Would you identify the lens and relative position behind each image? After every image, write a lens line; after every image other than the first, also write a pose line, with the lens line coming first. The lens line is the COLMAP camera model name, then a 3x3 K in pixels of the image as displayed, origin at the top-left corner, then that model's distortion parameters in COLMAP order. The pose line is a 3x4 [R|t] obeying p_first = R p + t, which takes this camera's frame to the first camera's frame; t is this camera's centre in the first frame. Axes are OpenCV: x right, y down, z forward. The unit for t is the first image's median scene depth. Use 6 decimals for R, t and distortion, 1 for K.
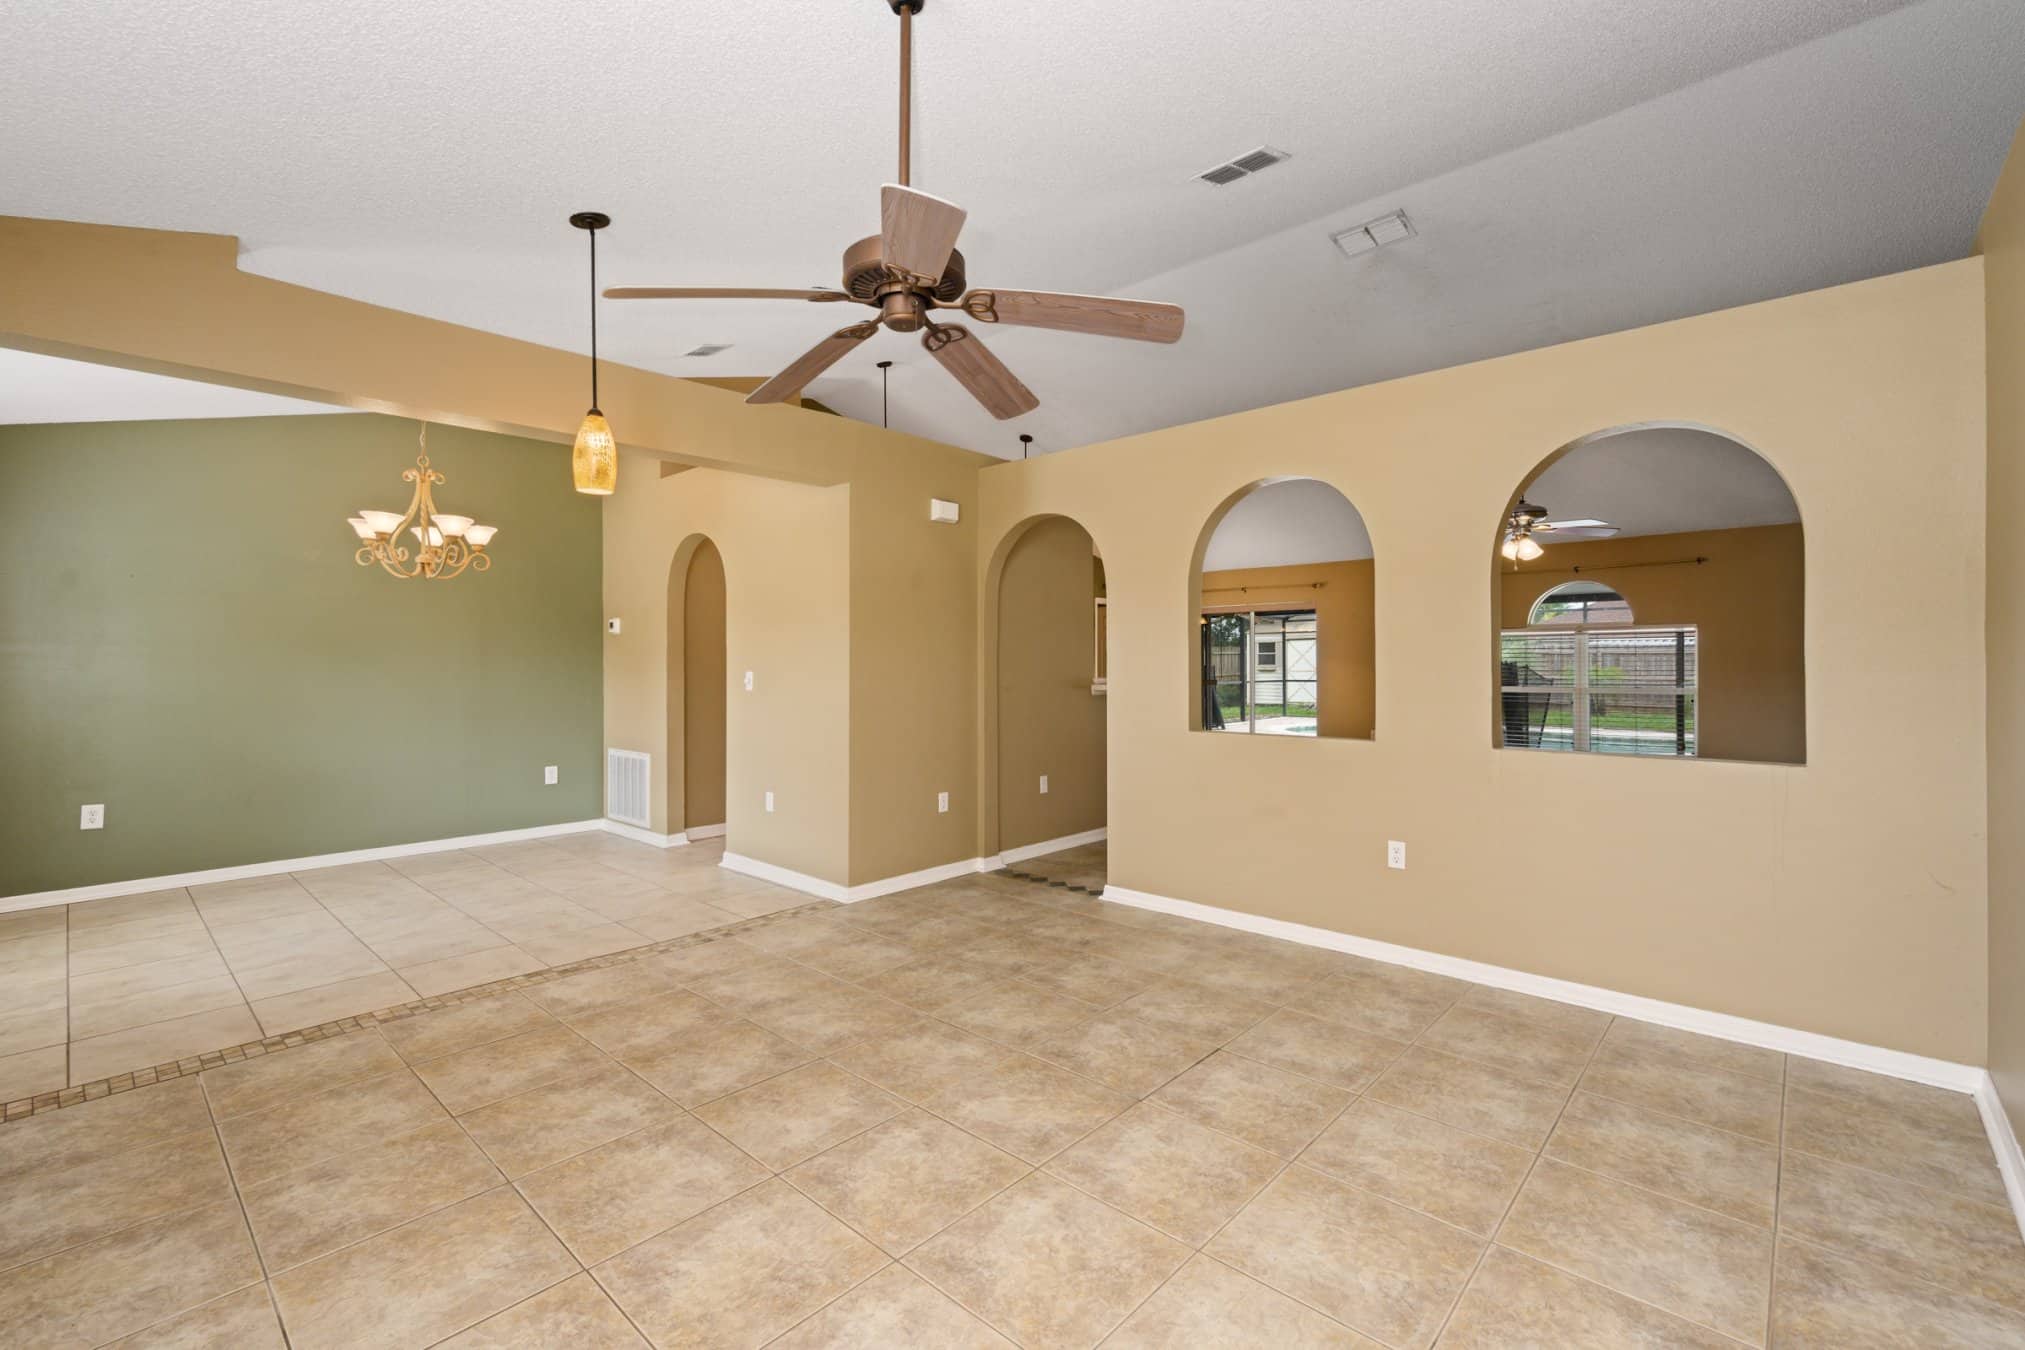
lens RADIAL K [[885.3, 0, 1027.6], [0, 885.3, 664.3], [0, 0, 1]] dist [-0.000389, -0.000364]
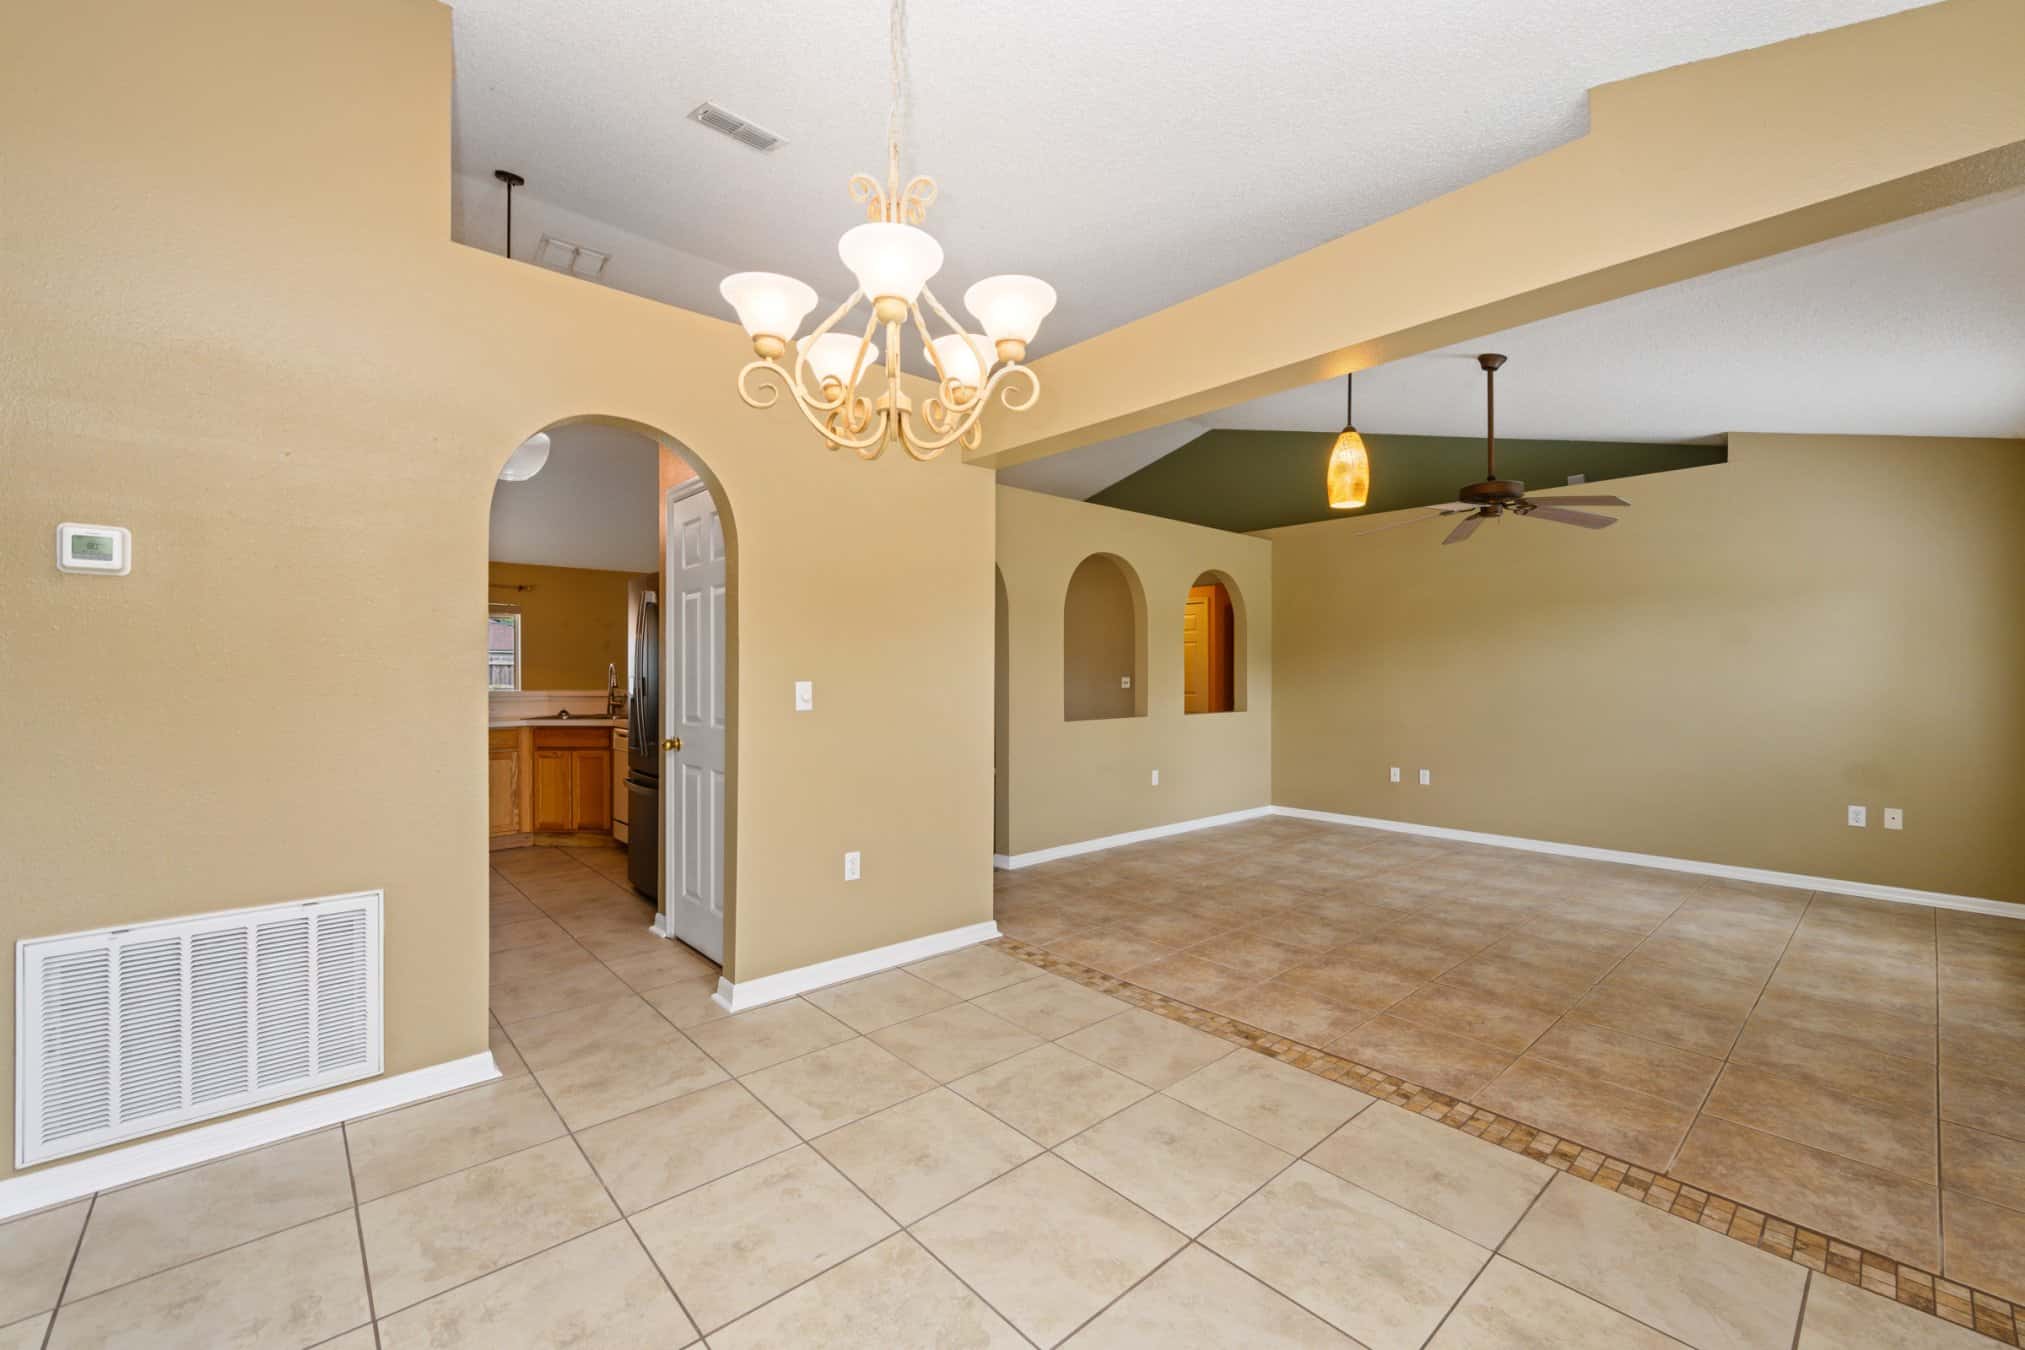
lens RADIAL K [[805.2, 0, 1028.5], [0, 805.2, 676.8], [0, 0, 1]] dist [-0.002966, 0.000161]
pose [[0.100624, -0.000879, 0.994924, -1.539033], [0.001798, 0.999998, 0.000701, 0.007665], [-0.994923, 0.001718, 0.100625, 1.342416]]
